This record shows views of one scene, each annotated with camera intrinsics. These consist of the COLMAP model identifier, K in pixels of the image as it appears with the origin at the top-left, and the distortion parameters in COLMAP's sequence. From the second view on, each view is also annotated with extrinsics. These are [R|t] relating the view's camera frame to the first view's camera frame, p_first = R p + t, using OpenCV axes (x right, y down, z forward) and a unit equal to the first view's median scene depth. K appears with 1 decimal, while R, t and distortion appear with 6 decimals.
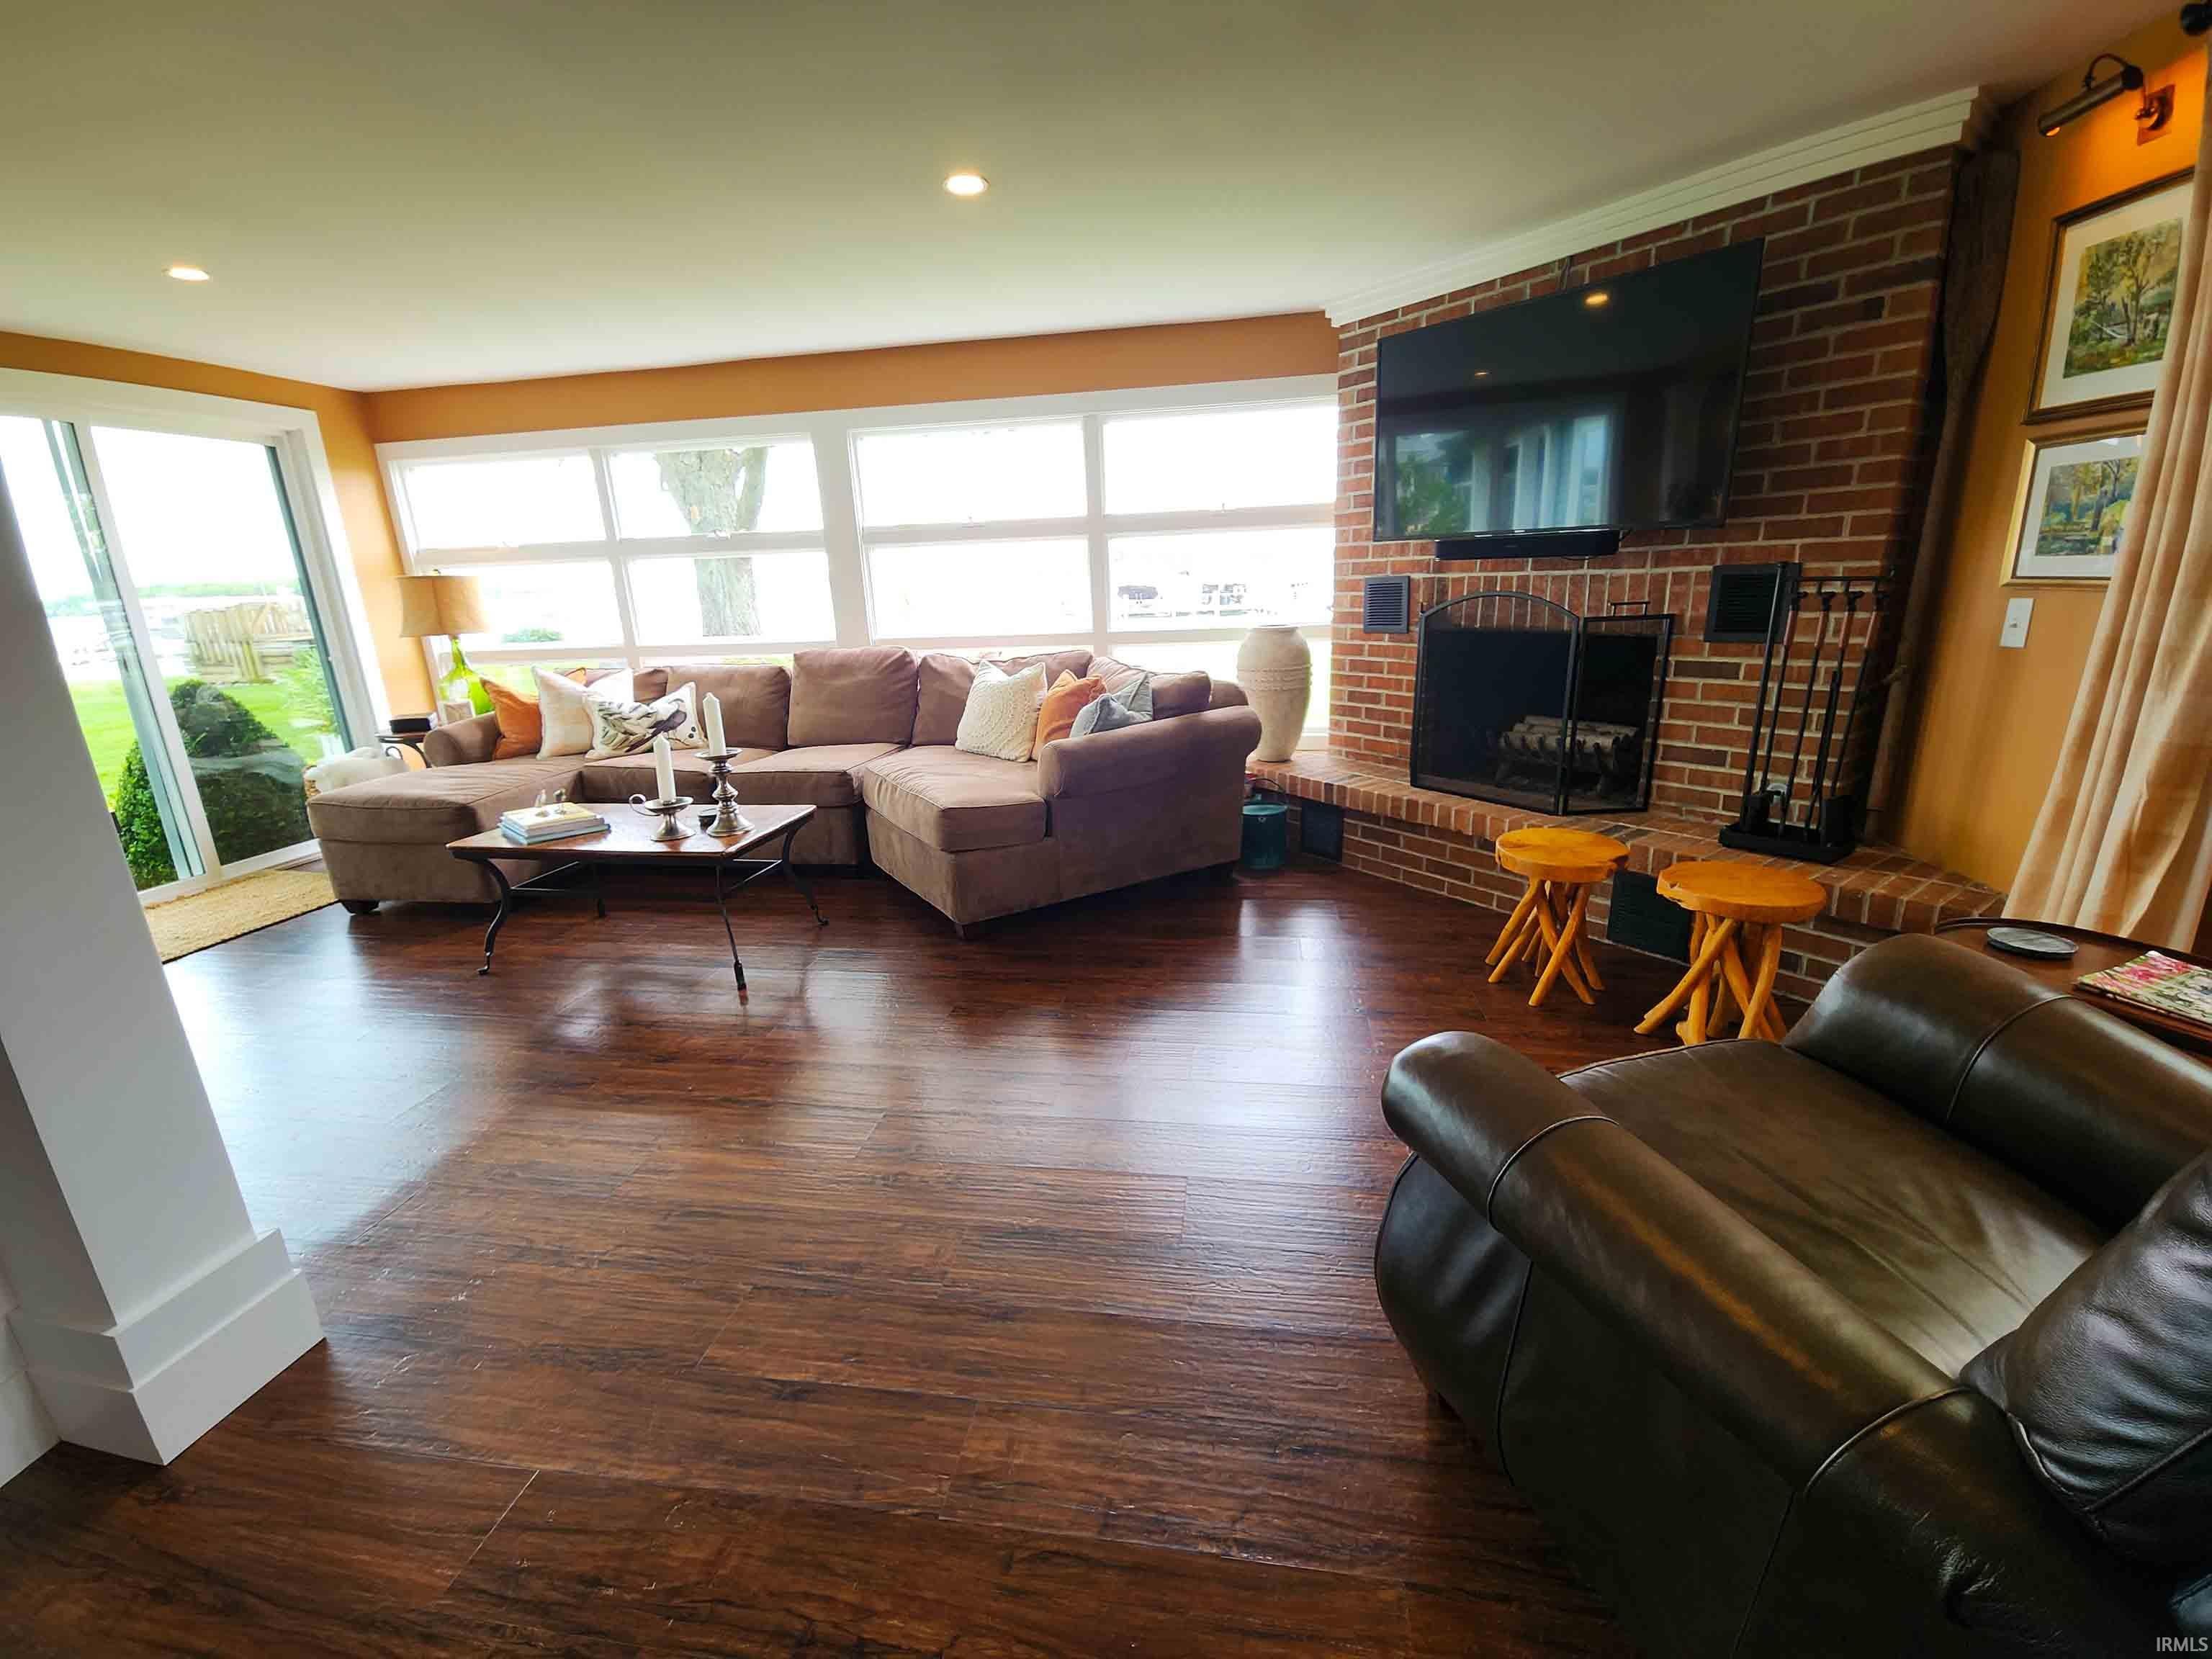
lens RADIAL K [[909.4, 0, 1108.1], [0, 909.4, 831.4], [0, 0, 1]] dist [0.004777, -0.001791]
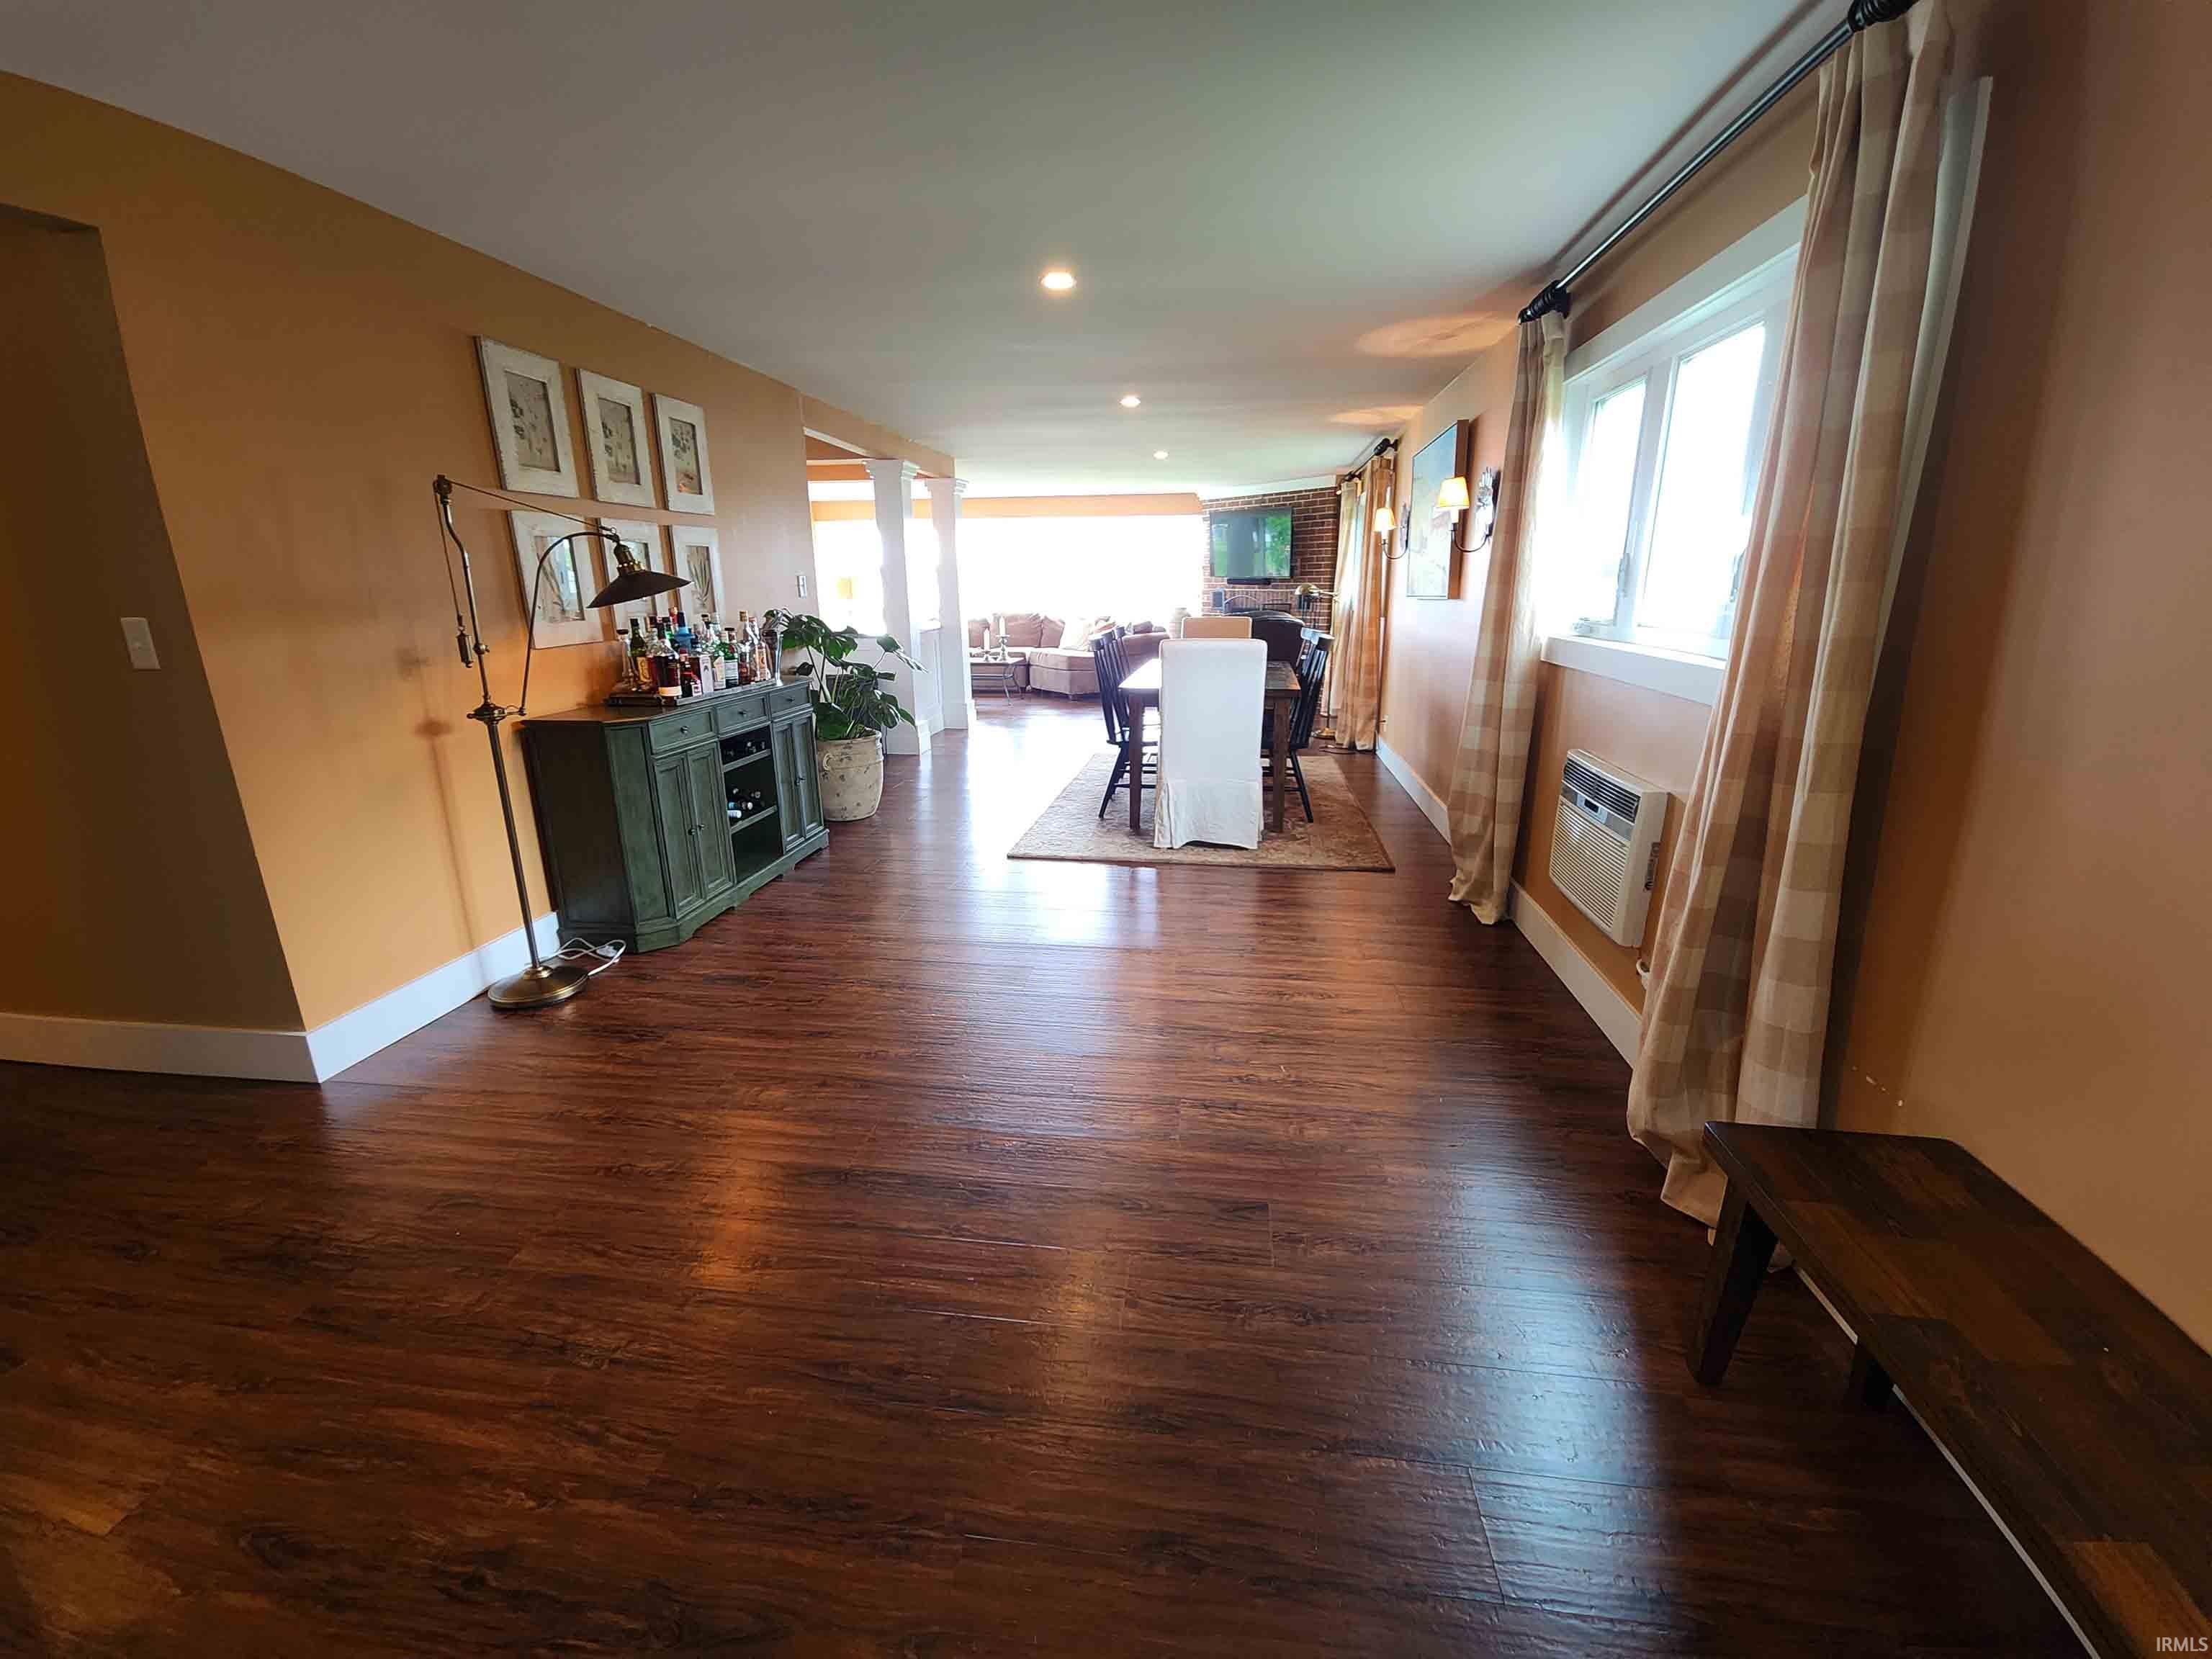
lens RADIAL K [[909.4, 0, 1136.7], [0, 909.4, 855.0], [0, 0, 1]] dist [0.004777, -0.001791]
pose [[0.998655, 0.014507, 0.049779, -0.067009], [-0.015544, 0.999669, 0.020508, 0.460592], [-0.049465, -0.021254, 0.998550, -1.715128]]
